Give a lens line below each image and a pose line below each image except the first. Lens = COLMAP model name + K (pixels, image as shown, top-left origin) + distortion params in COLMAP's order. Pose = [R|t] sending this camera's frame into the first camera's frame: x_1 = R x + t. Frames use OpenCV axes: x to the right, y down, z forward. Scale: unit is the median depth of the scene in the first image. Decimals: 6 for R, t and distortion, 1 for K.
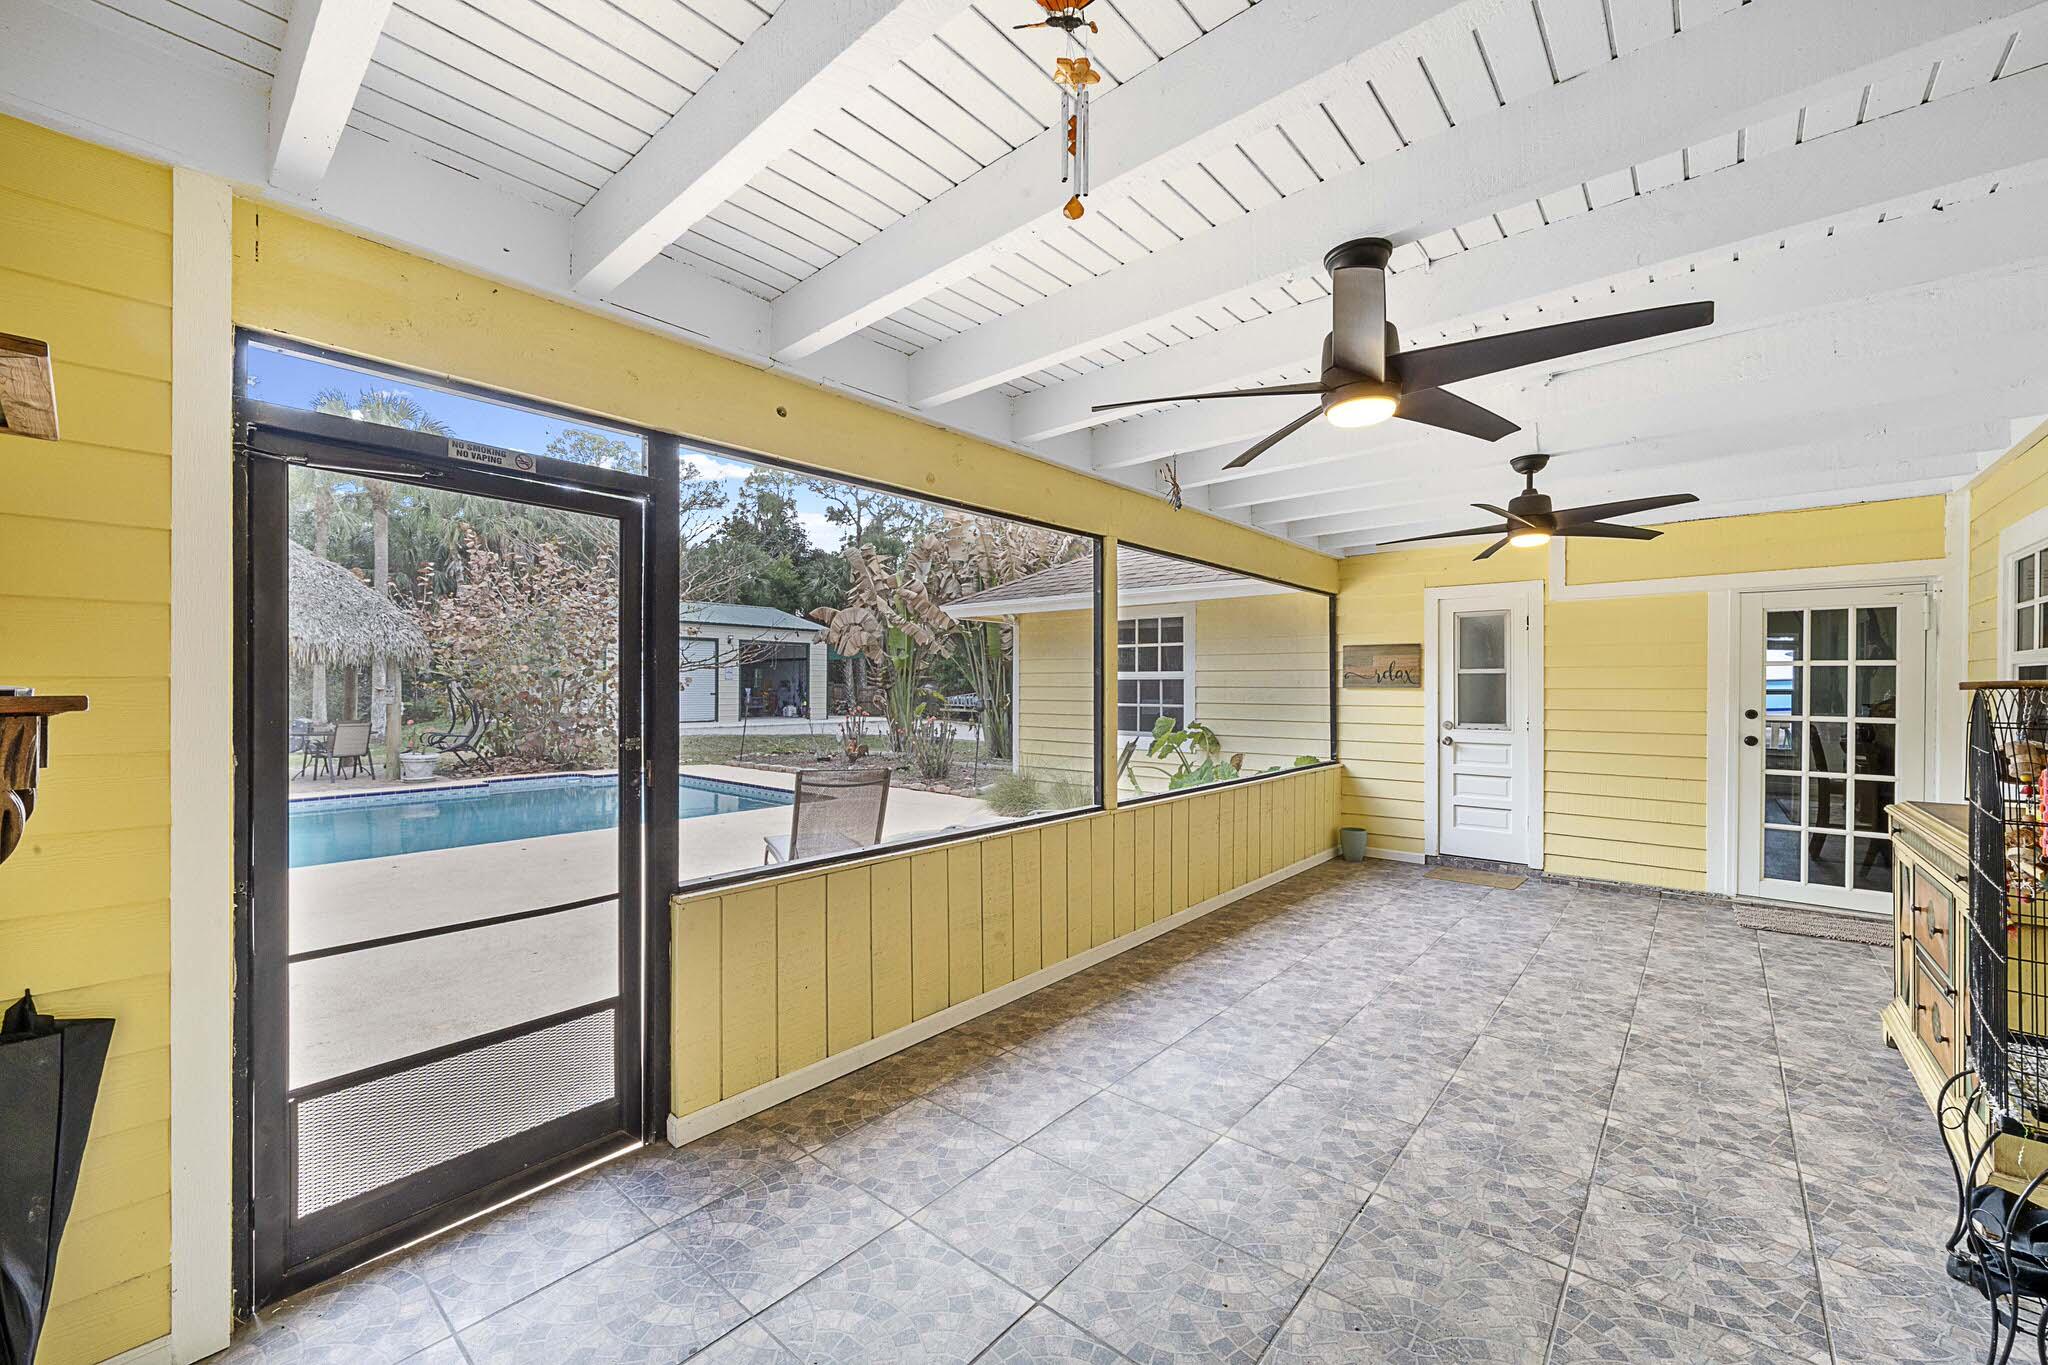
lens RADIAL K [[811.3, 0, 1007.9], [0, 811.3, 687.2], [0, 0, 1]] dist [-0.004283, -0.000113]
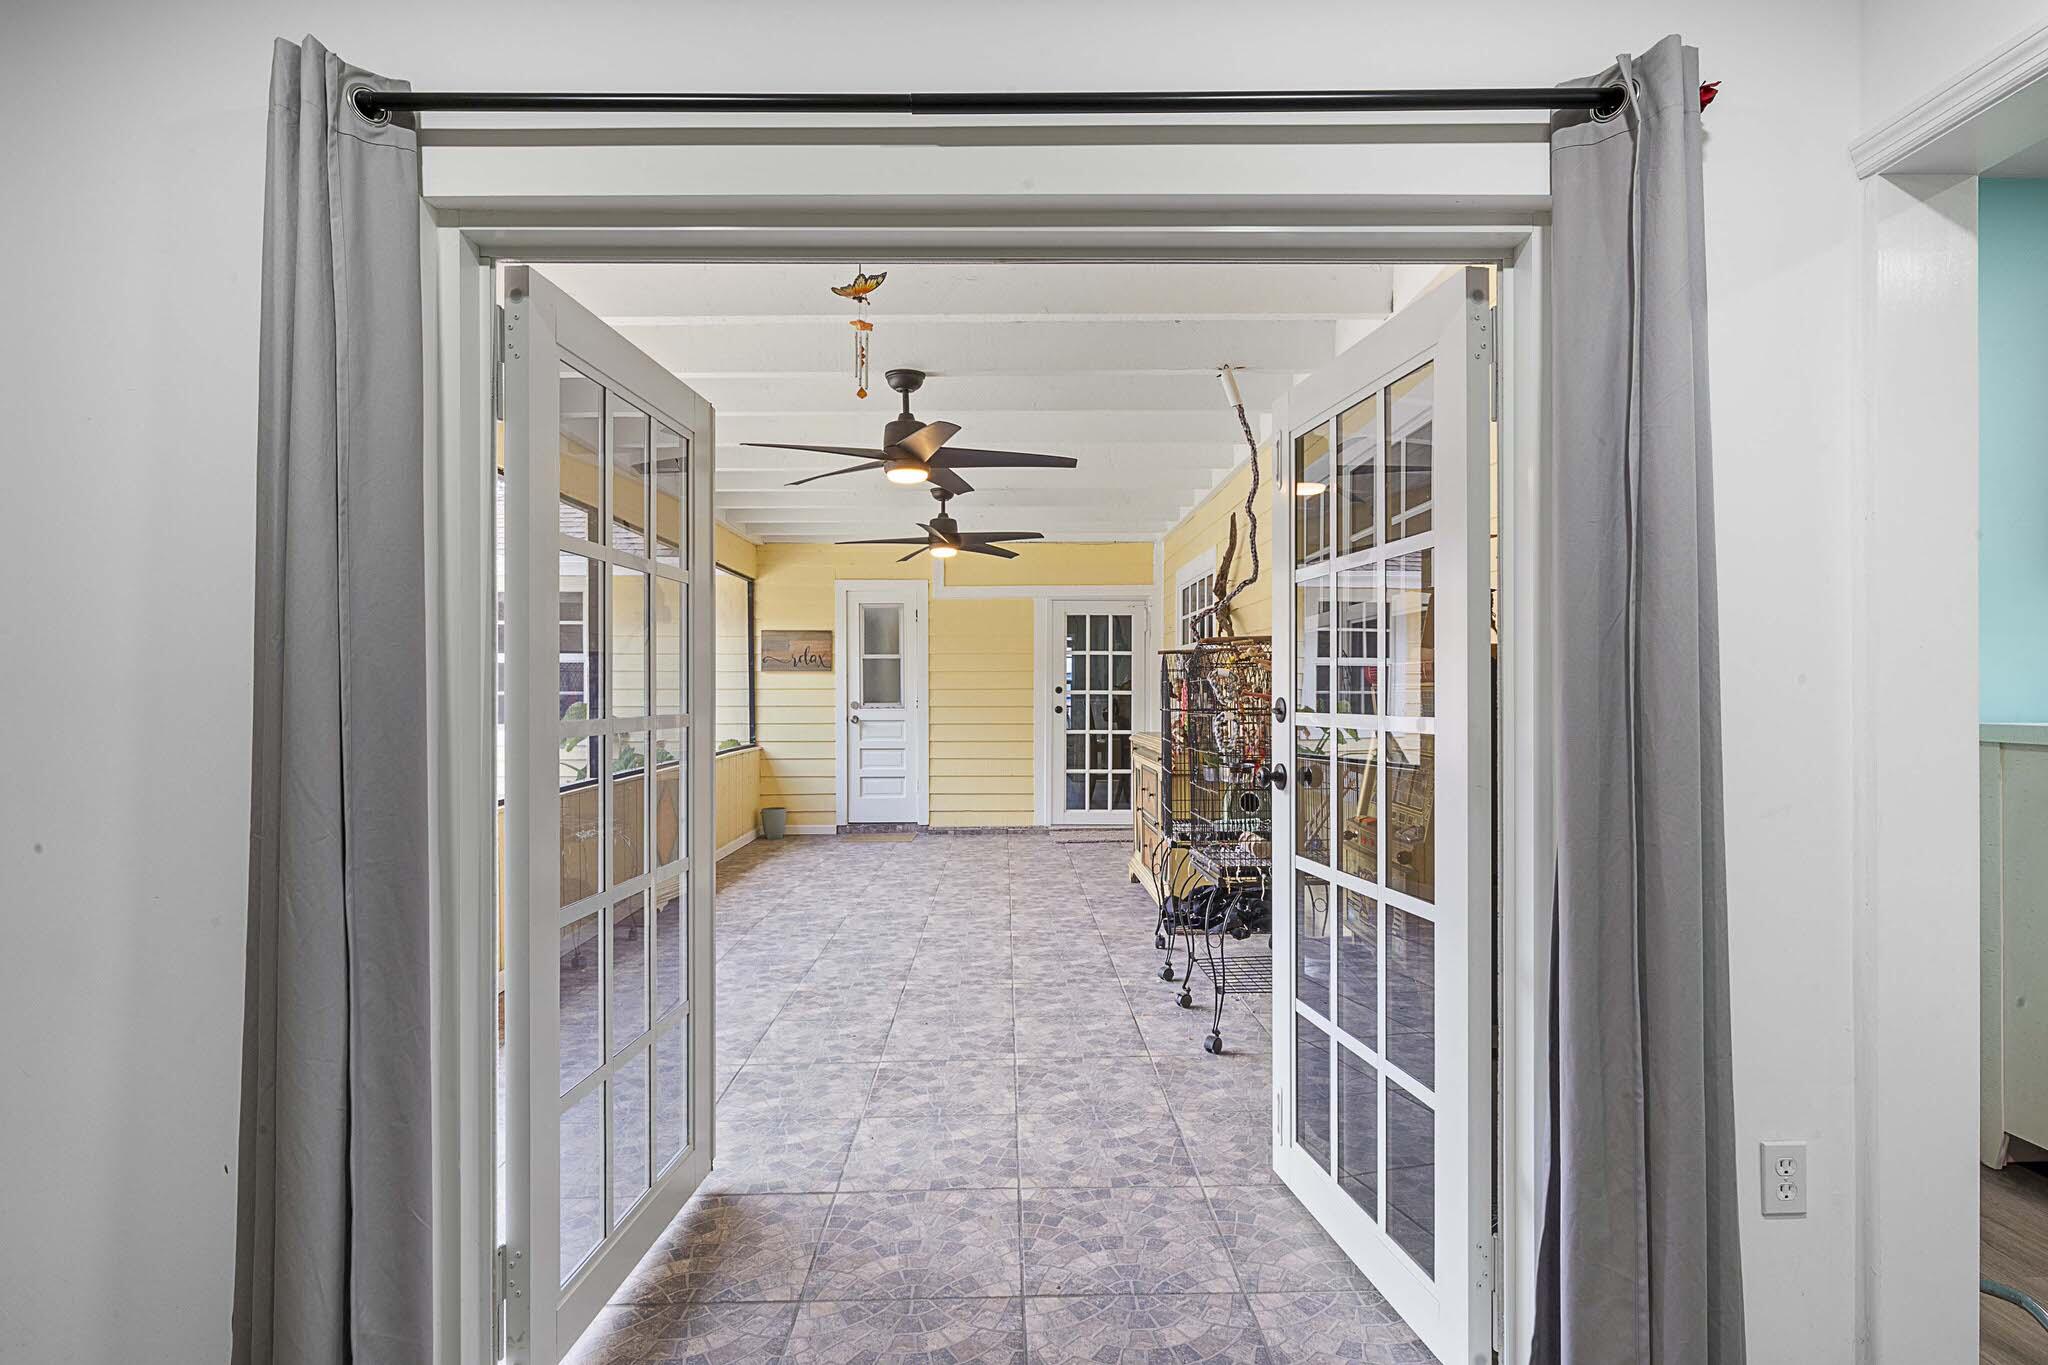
lens RADIAL K [[1010.0, 0, 1033.8], [0, 1010.0, 676.3], [0, 0, 1]] dist [-0.004417, 0.000347]
pose [[0.737372, 0.004235, 0.675473, -0.260883], [0.002488, 0.999957, -0.008985, 0.025903], [-0.675482, 0.008305, 0.737330, -0.225454]]
